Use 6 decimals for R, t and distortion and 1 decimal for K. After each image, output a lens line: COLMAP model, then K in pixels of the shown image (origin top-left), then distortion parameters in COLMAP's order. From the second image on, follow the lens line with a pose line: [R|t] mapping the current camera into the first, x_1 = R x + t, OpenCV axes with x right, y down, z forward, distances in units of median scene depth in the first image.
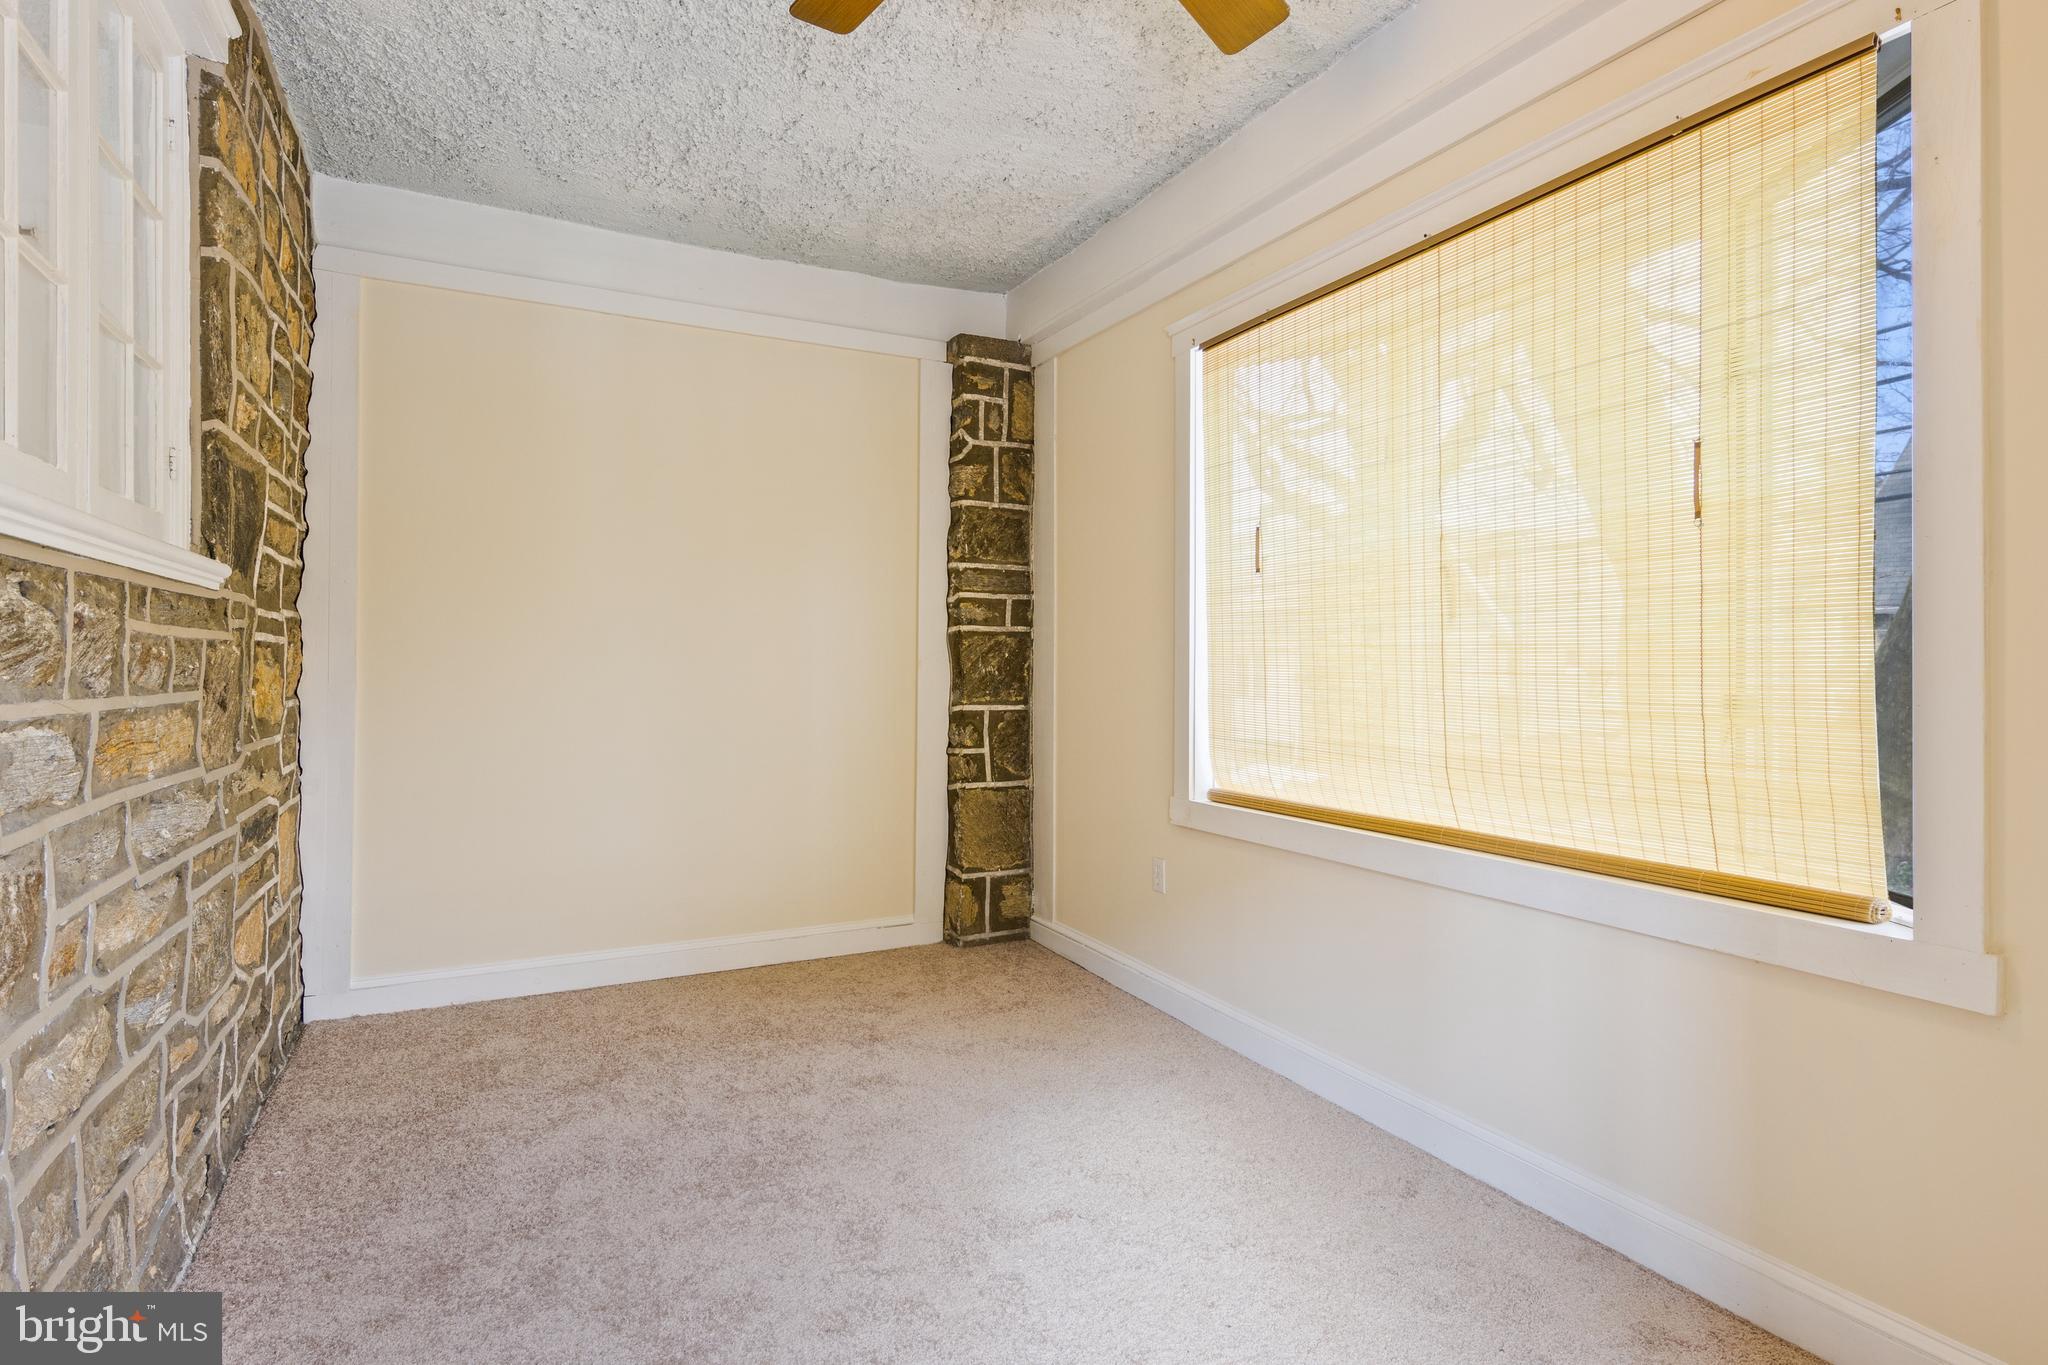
lens RADIAL K [[1049.4, 0, 1023.3], [0, 1049.4, 671.3], [0, 0, 1]] dist [0.009777, -0.004387]
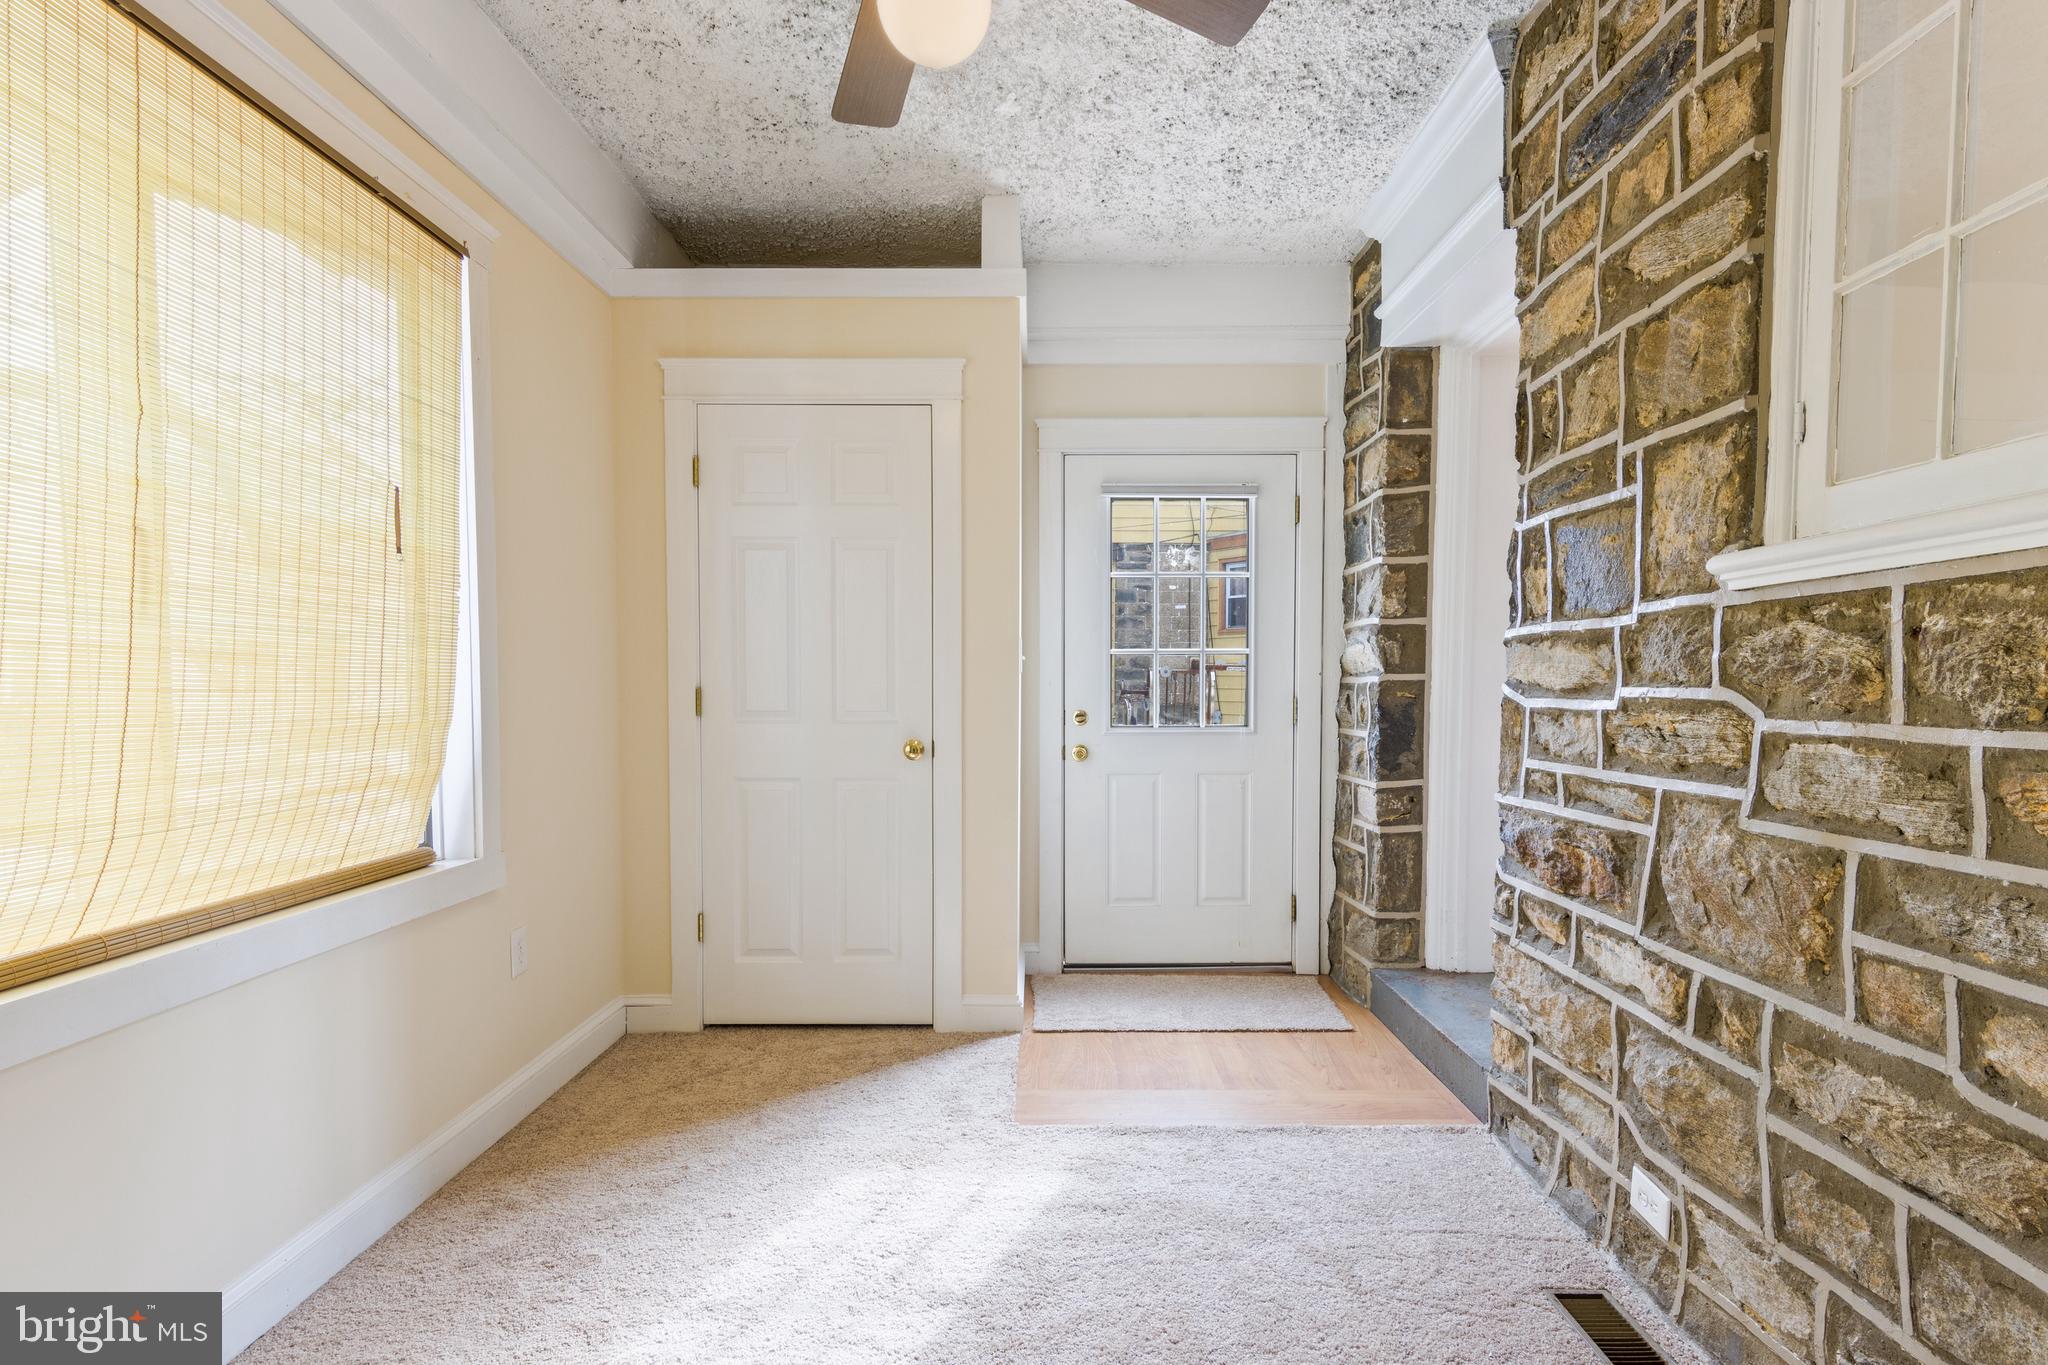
lens RADIAL K [[1049.4, 0, 1025.9], [0, 1049.4, 691.8], [0, 0, 1]] dist [0.009777, -0.004387]
pose [[-0.886421, -0.006847, 0.462830, -0.403329], [-0.003298, 0.999959, 0.008477, -0.005611], [-0.462869, 0.005988, -0.886407, 1.385563]]
